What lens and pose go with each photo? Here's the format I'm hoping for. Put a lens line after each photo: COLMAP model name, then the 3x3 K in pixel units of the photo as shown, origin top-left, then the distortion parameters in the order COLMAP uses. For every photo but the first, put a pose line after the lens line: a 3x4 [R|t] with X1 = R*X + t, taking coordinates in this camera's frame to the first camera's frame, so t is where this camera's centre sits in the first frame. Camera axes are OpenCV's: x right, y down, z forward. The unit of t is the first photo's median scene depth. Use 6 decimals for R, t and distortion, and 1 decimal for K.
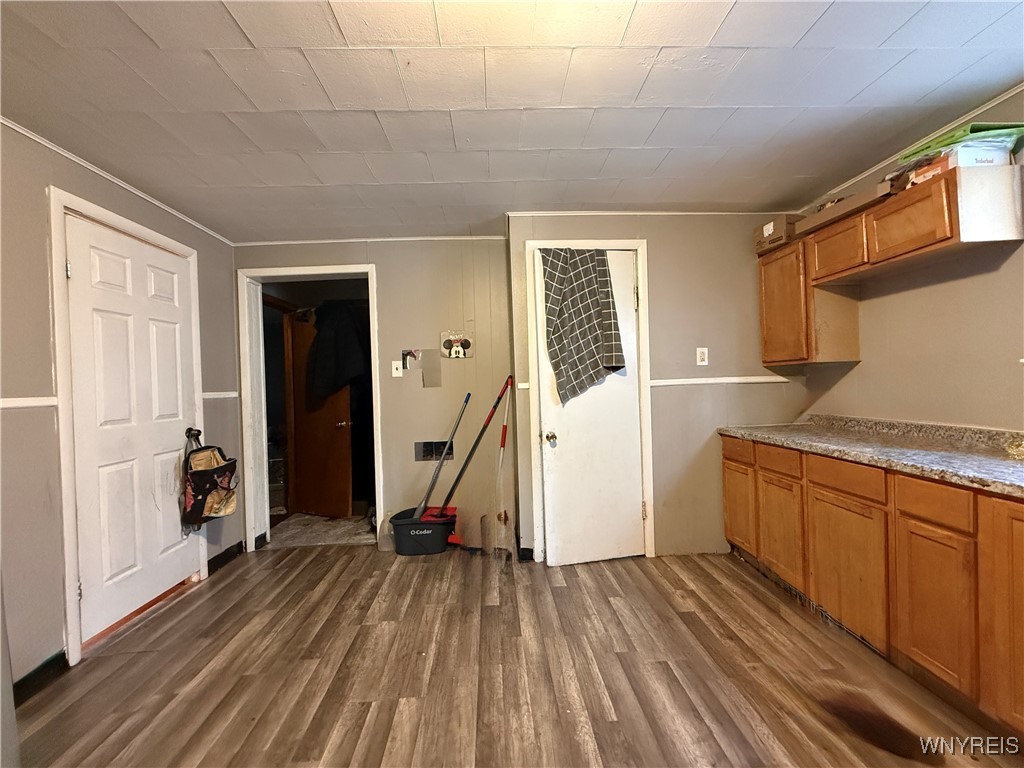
lens RADIAL K [[407.4, 0, 514.8], [0, 407.4, 389.8], [0, 0, 1]] dist [0.004054, 0.000162]
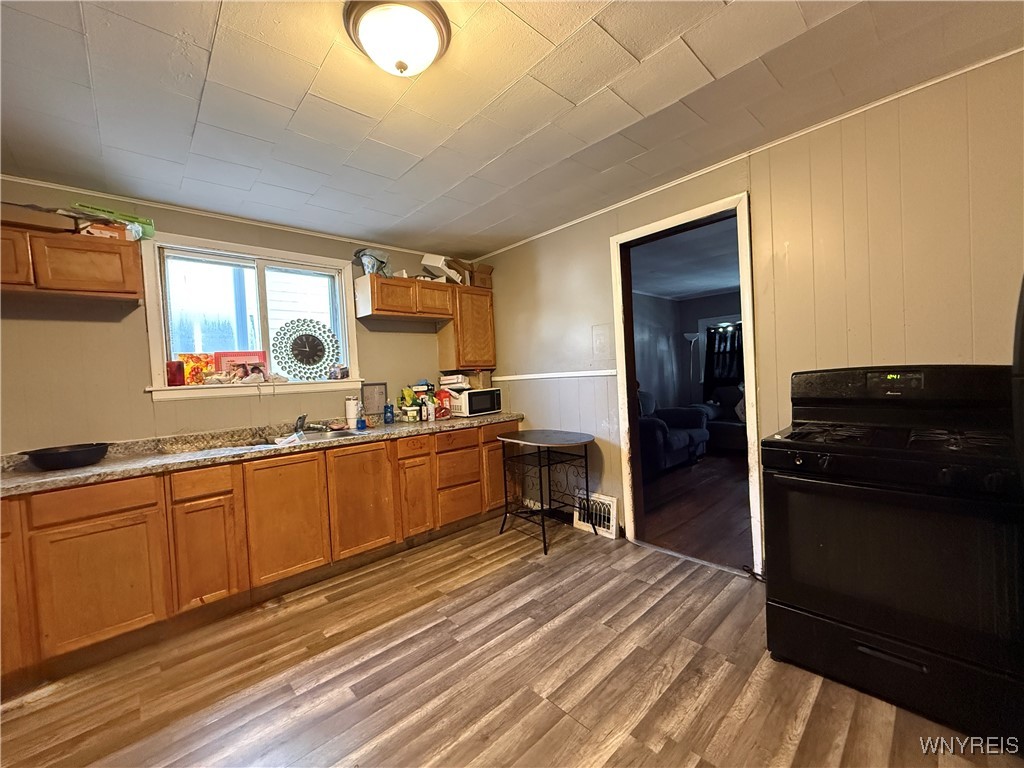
lens RADIAL K [[407.4, 0, 515.1], [0, 407.4, 381.4], [0, 0, 1]] dist [0.004054, 0.000162]
pose [[-0.634566, 0.048870, 0.771322, -0.658004], [0.086771, 0.996194, 0.008268, 0.002631], [-0.767982, 0.072175, -0.636391, 0.869953]]
